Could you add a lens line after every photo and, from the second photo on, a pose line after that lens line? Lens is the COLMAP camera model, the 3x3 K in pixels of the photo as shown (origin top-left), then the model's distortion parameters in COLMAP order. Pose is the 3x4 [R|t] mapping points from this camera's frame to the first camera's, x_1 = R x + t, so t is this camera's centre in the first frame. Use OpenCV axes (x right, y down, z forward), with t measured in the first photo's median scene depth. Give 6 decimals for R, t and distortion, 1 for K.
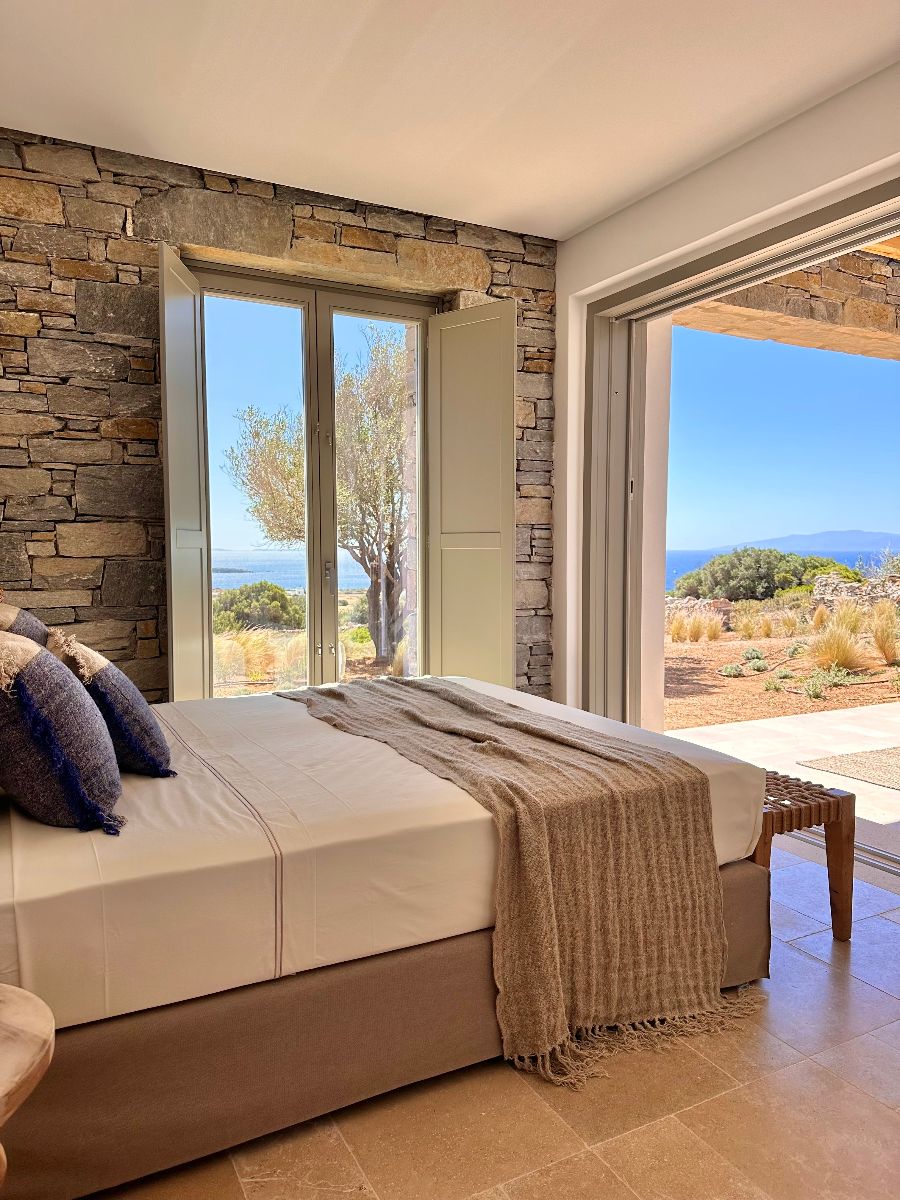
lens RADIAL K [[828.8, 0, 450.0], [0, 828.8, 600.0], [0, 0, 1]] dist [0.028546, -0.064795]
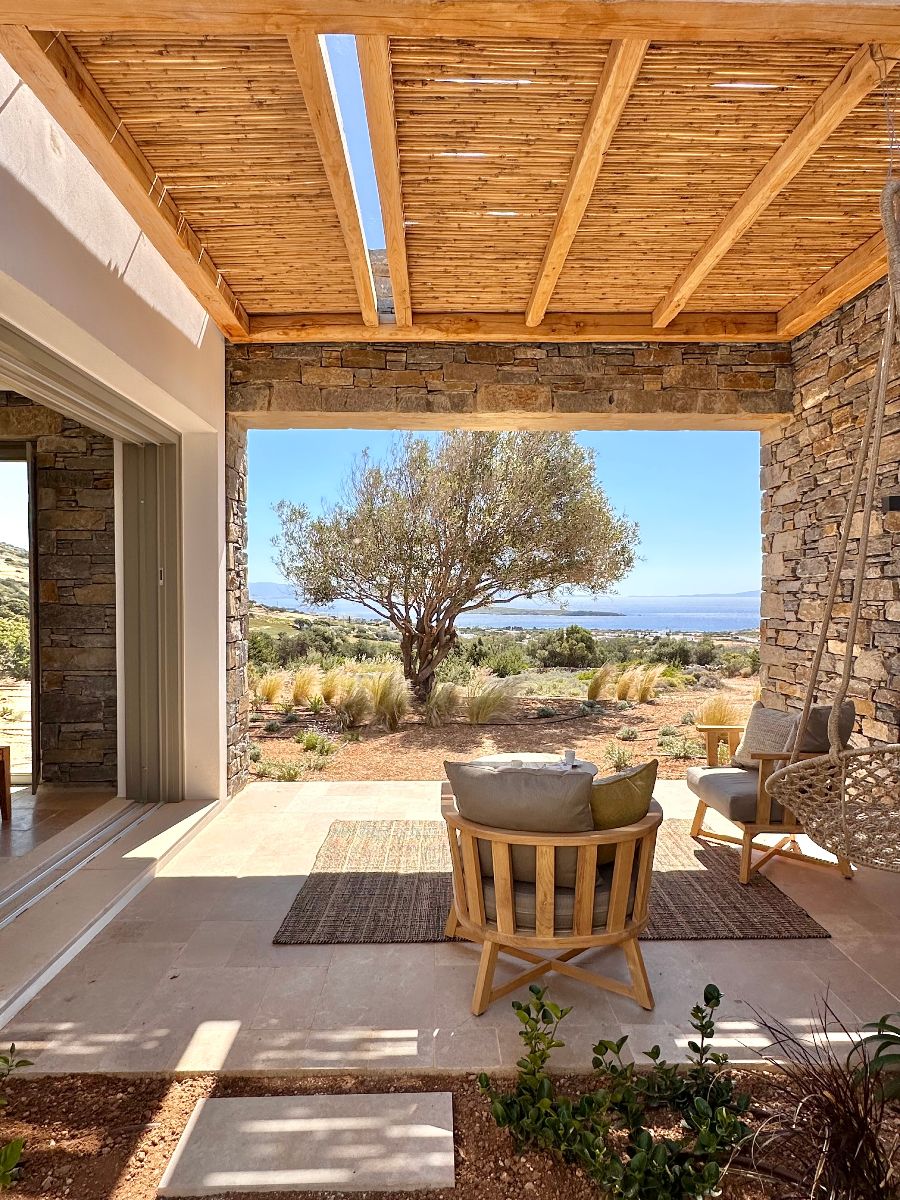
lens RADIAL K [[697.5, 0, 450.0], [0, 697.5, 600.0], [0, 0, 1]] dist [-0.017939, -0.000263]
pose [[0.902574, 0.003813, -0.430518, 1.450756], [-0.028862, 0.998247, -0.051669, -0.079597], [0.429567, 0.059060, 0.901102, 0.350621]]
